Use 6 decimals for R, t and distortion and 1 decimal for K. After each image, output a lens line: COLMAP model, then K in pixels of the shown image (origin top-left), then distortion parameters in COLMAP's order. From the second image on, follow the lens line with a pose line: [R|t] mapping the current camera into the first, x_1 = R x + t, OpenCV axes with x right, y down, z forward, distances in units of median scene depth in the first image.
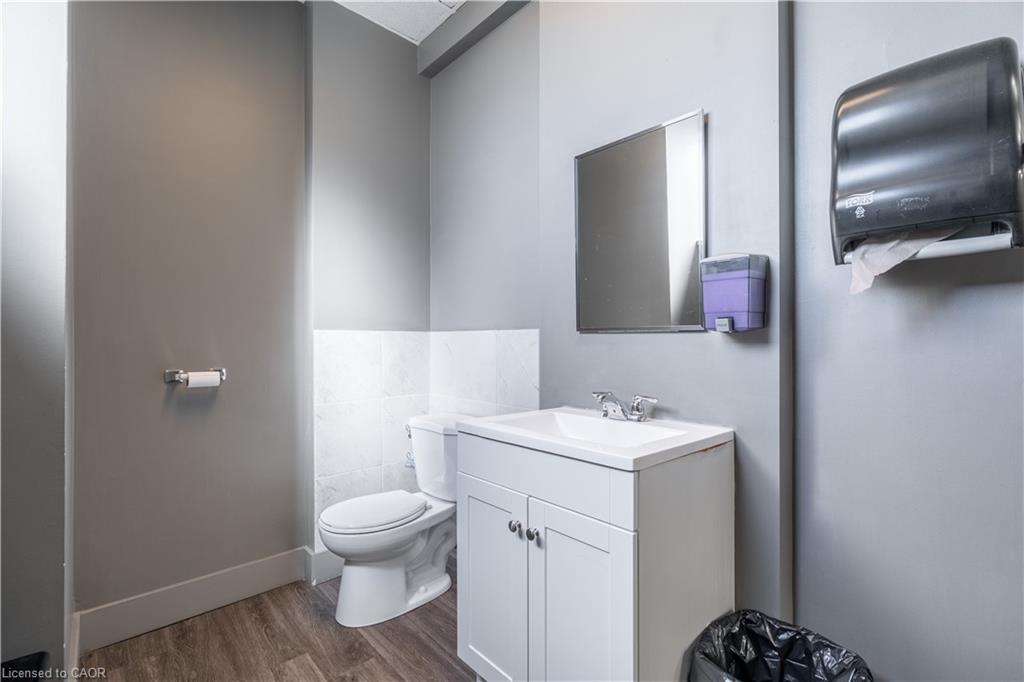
lens RADIAL K [[457.5, 0, 512.0], [0, 457.5, 341.0], [0, 0, 1]] dist [0.000517, 0.000032]
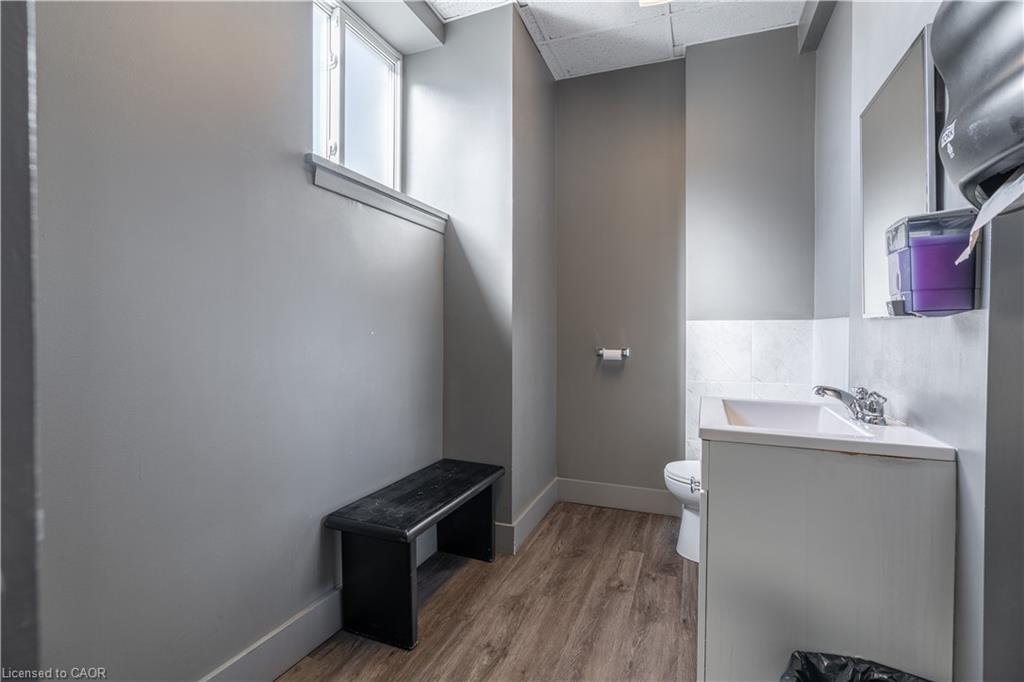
lens RADIAL K [[457.5, 0, 512.0], [0, 457.5, 341.0], [0, 0, 1]] dist [0.000517, 0.000032]
pose [[0.445772, 0.020787, -0.894905, 0.534627], [-0.000390, 0.999735, 0.023027, 0.003327], [0.895147, -0.009915, 0.445661, 0.022439]]
